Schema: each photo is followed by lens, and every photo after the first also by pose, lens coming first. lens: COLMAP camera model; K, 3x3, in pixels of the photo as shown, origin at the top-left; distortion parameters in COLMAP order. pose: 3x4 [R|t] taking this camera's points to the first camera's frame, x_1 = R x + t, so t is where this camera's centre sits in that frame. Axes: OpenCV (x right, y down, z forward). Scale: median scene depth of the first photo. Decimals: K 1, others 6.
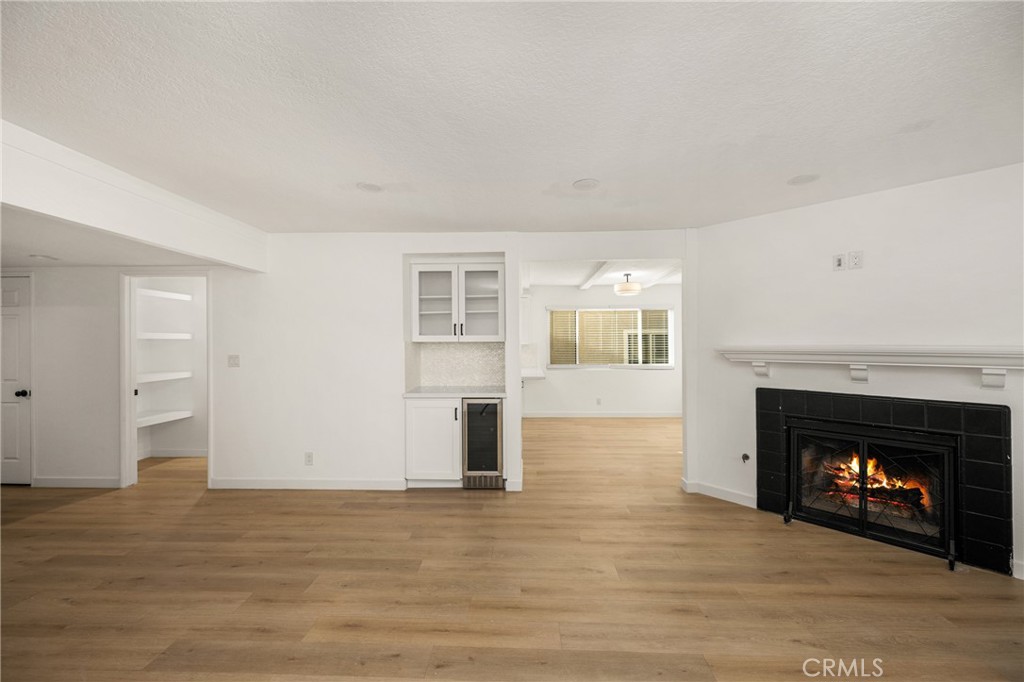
lens RADIAL K [[408.5, 0, 526.9], [0, 408.5, 339.2], [0, 0, 1]] dist [0.000427, 0.000203]
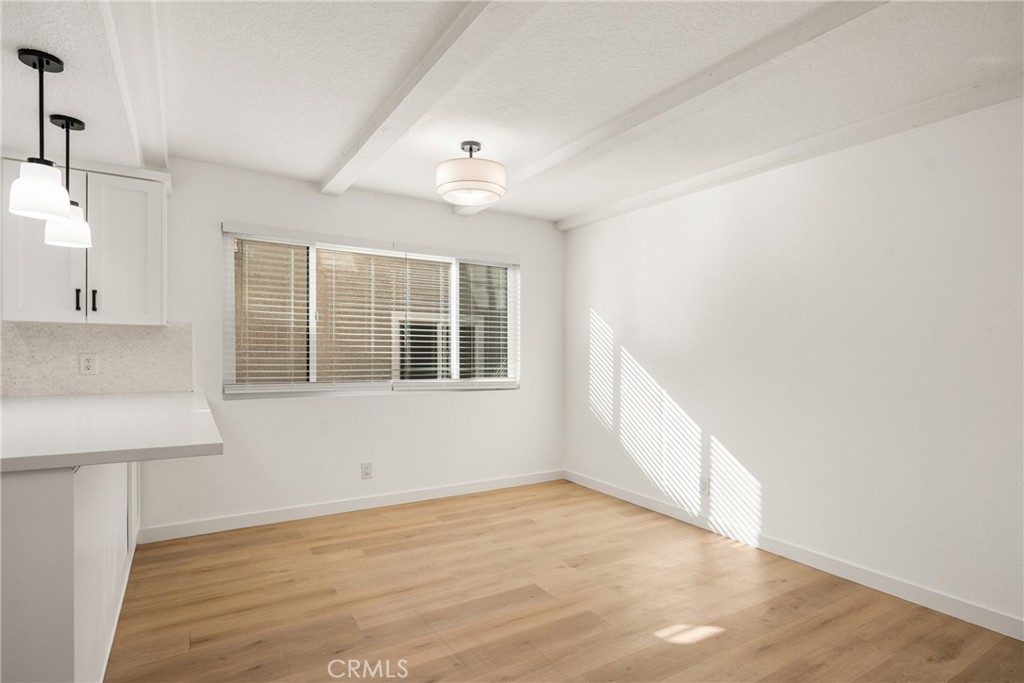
lens RADIAL K [[513.3, 0, 508.0], [0, 513.3, 360.0], [0, 0, 1]] dist [-0.002018, -0.001098]
pose [[0.846839, 0.005153, 0.531825, 0.038932], [-0.020583, 0.999522, 0.023089, 0.048703], [-0.531451, -0.030499, 0.846540, 0.946553]]
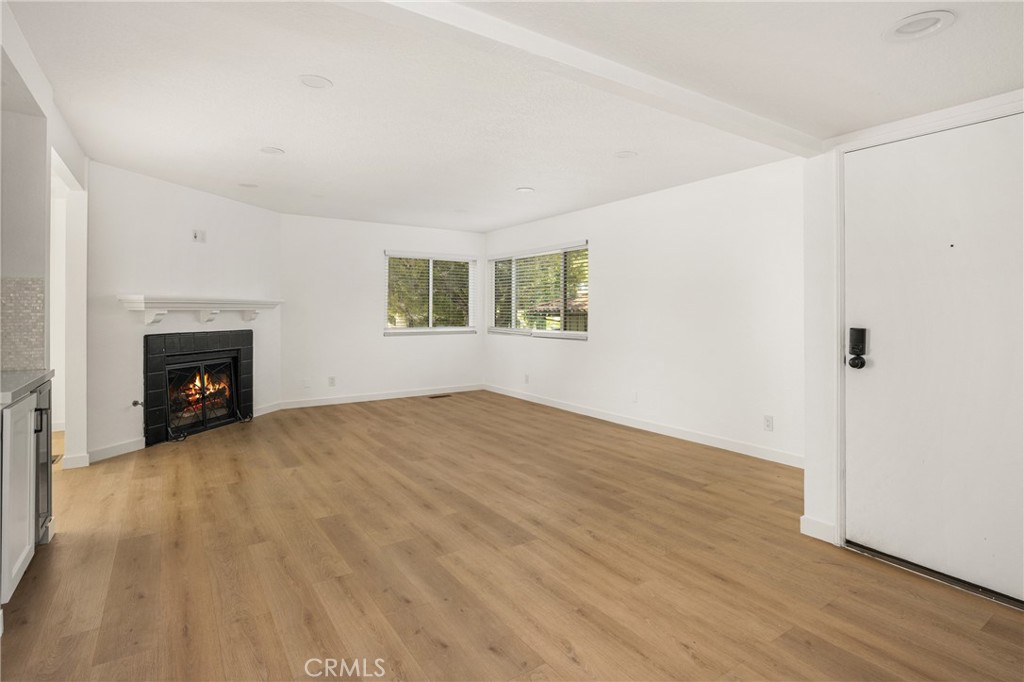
lens RADIAL K [[500.4, 0, 516.0], [0, 500.4, 308.0], [0, 0, 1]] dist [0.012580, 0.000146]
pose [[-0.552450, 0.003346, 0.833539, -0.991863], [-0.006138, 0.999949, -0.008082, 0.049063], [-0.833523, -0.009581, -0.552401, 0.850446]]
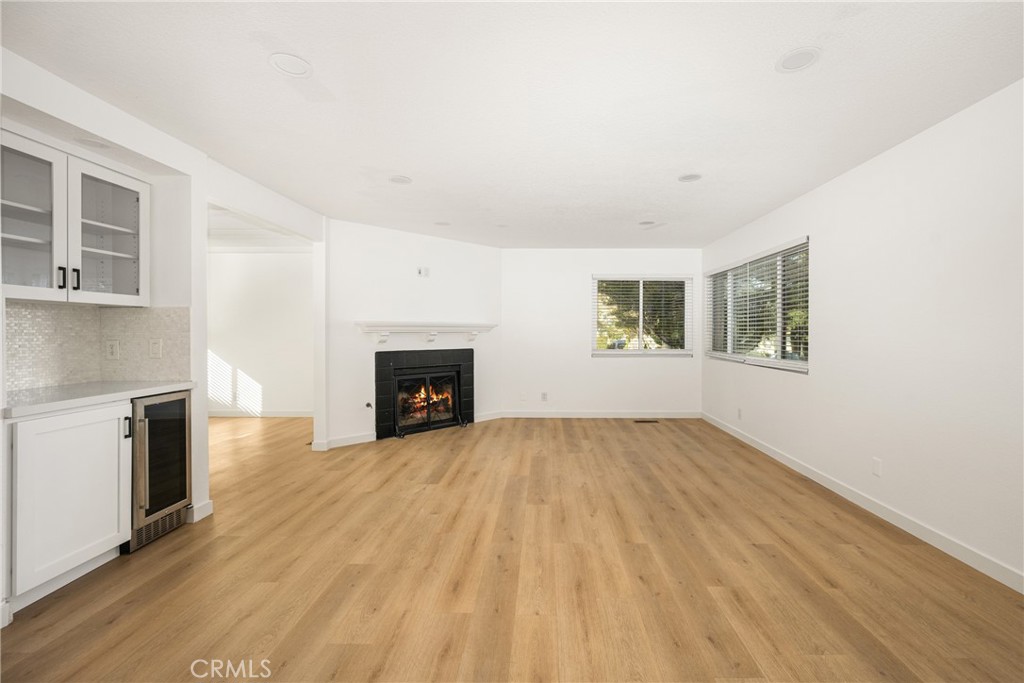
lens RADIAL K [[412.8, 0, 542.2], [0, 412.8, 331.7], [0, 0, 1]] dist [0.002330, 0.000237]
pose [[-0.001151, -0.000514, 0.999999, -0.754457], [-0.006794, 0.999977, 0.000506, 0.043492], [-0.999976, -0.006793, -0.001154, 0.413259]]
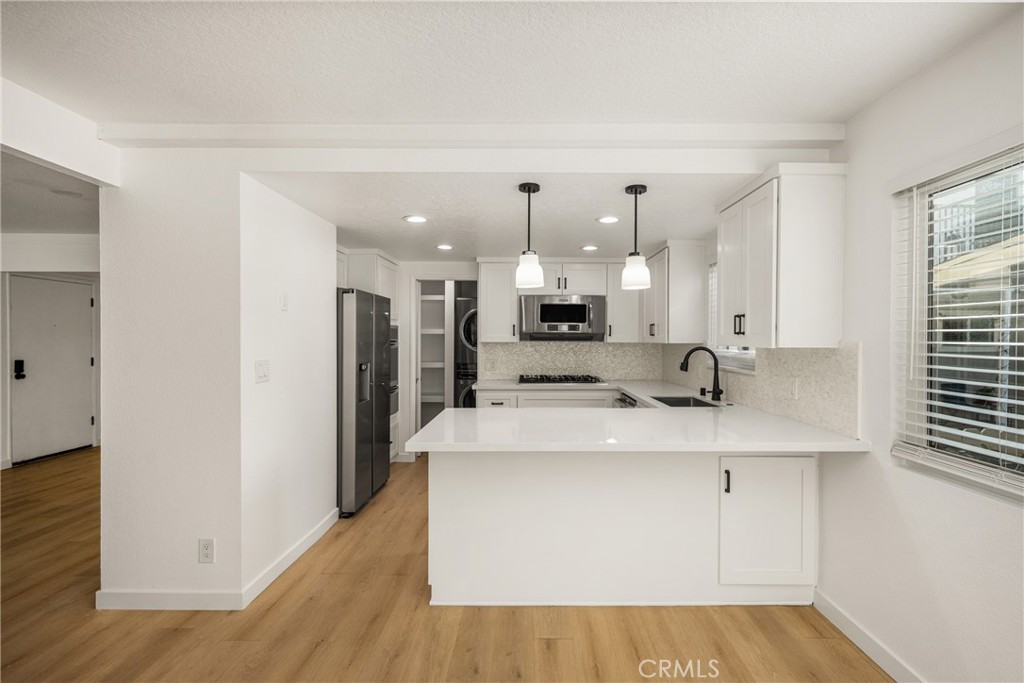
lens RADIAL K [[481.6, 0, 529.4], [0, 481.6, 350.8], [0, 0, 1]] dist [0.000823, -0.000057]
pose [[-0.000733, 0.033142, -0.999450, 0.603726], [0.002921, 0.999446, 0.033140, 0.007665], [0.999995, -0.002895, -0.000829, 1.552371]]
